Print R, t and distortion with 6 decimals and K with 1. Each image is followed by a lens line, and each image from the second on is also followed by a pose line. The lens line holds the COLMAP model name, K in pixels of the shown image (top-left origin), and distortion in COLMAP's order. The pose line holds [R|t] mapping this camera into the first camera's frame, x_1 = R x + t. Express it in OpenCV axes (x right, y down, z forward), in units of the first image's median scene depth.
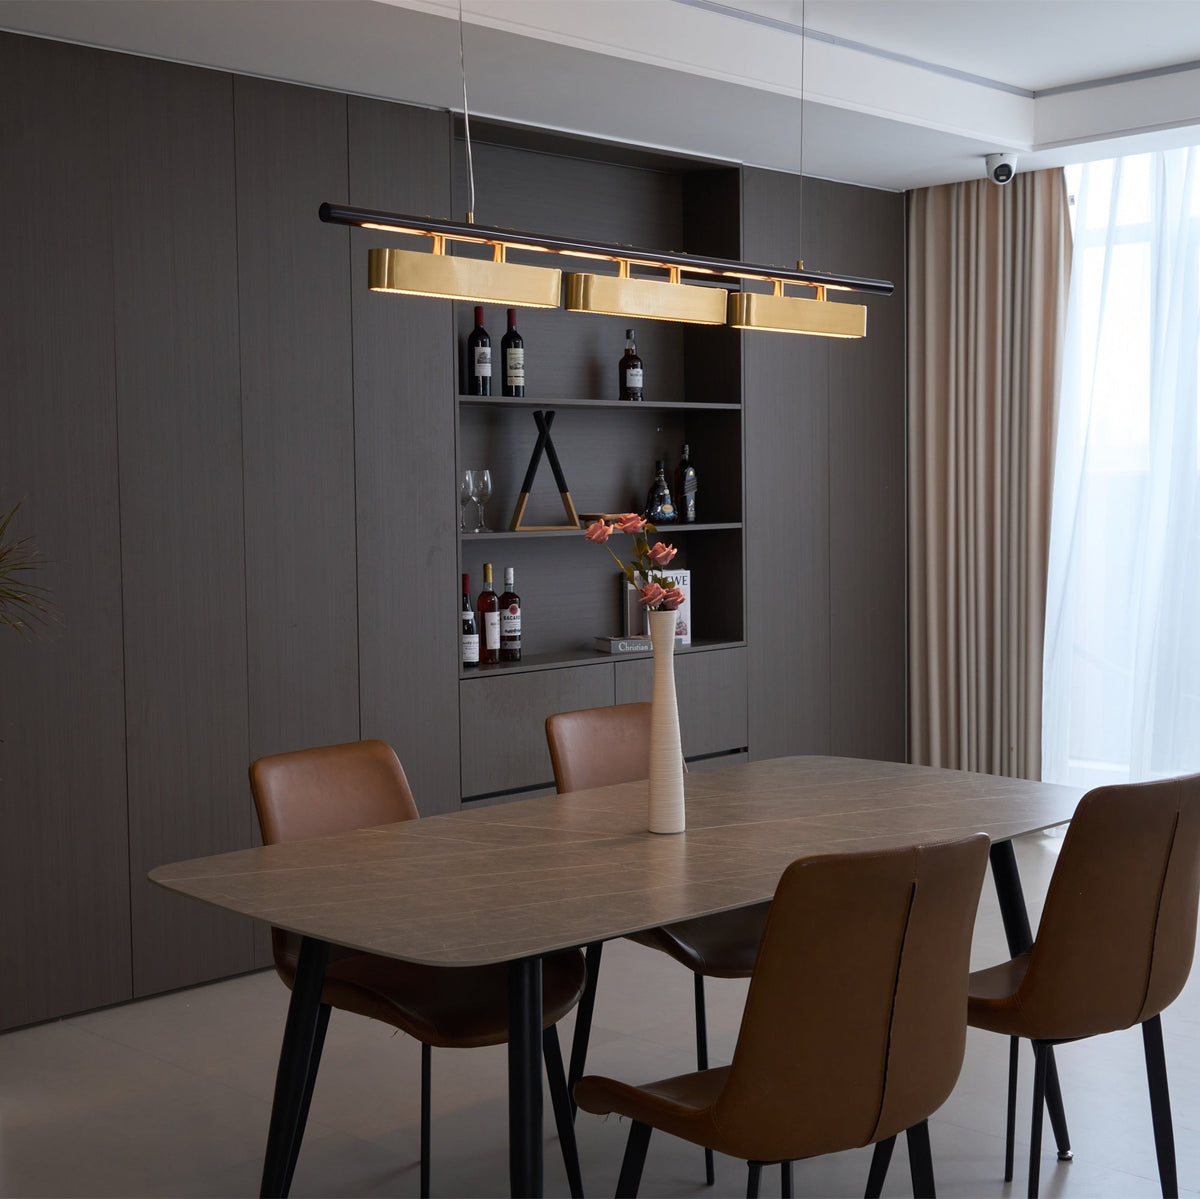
lens RADIAL K [[1805.8, 0, 566.8], [0, 1805.8, 596.2], [0, 0, 1]] dist [0.008791, 0.008970]
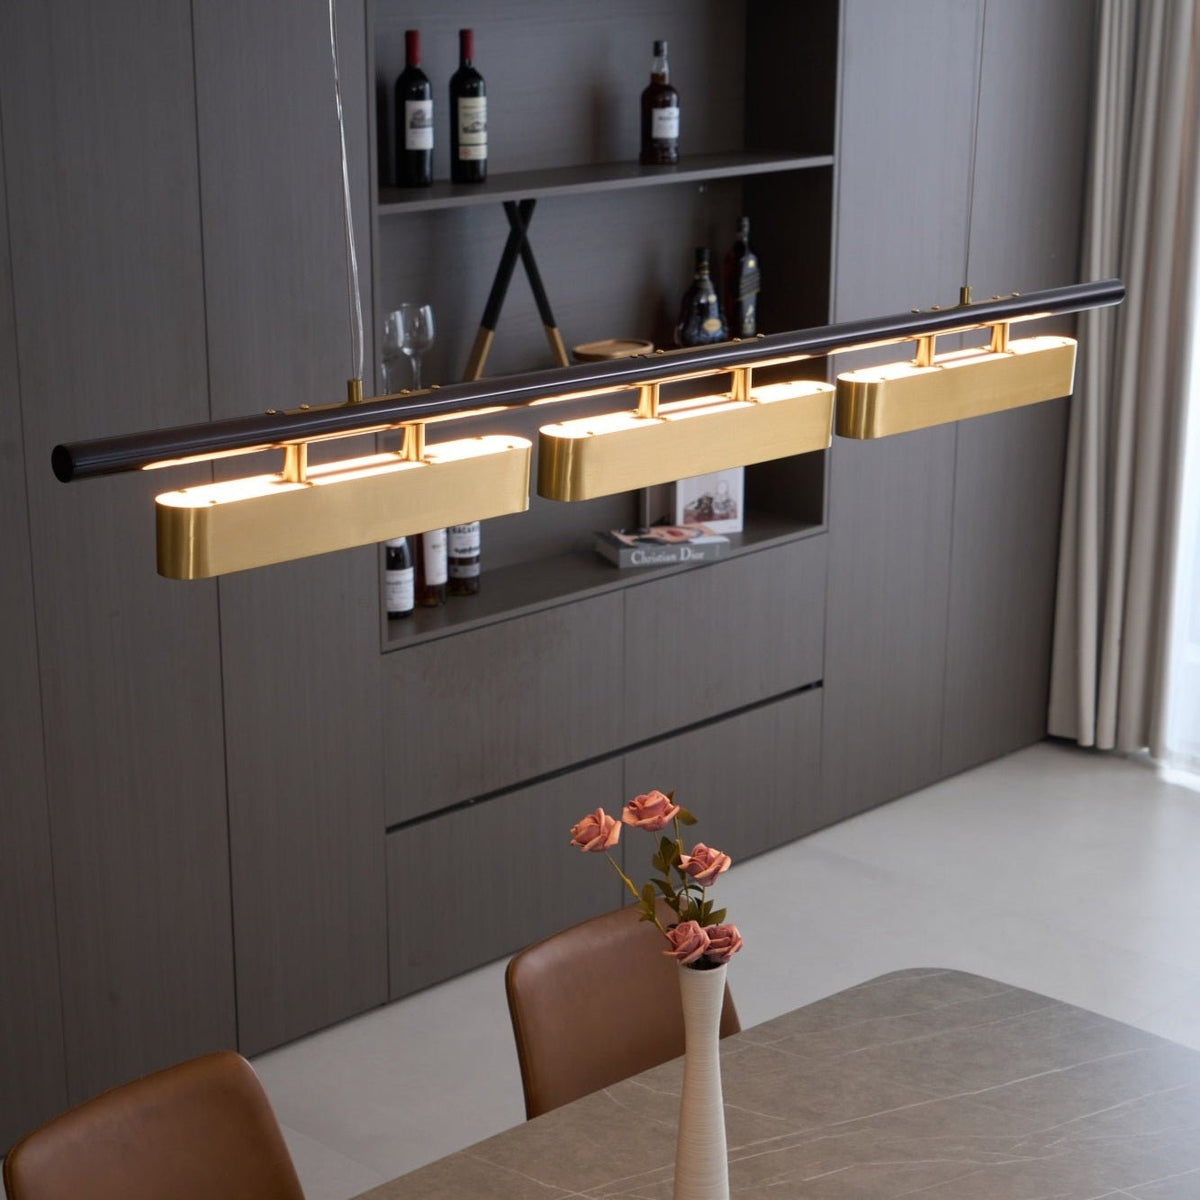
lens RADIAL K [[2451.2, 0, 600.4], [0, 2451.2, 682.4], [0, 0, 1]] dist [0.040901, 0.278612]
pose [[0.999753, 0.013201, 0.017854, 0.002613], [-0.017138, 0.970009, 0.242462, -0.147981], [-0.014118, -0.242708, 0.969997, 0.140905]]
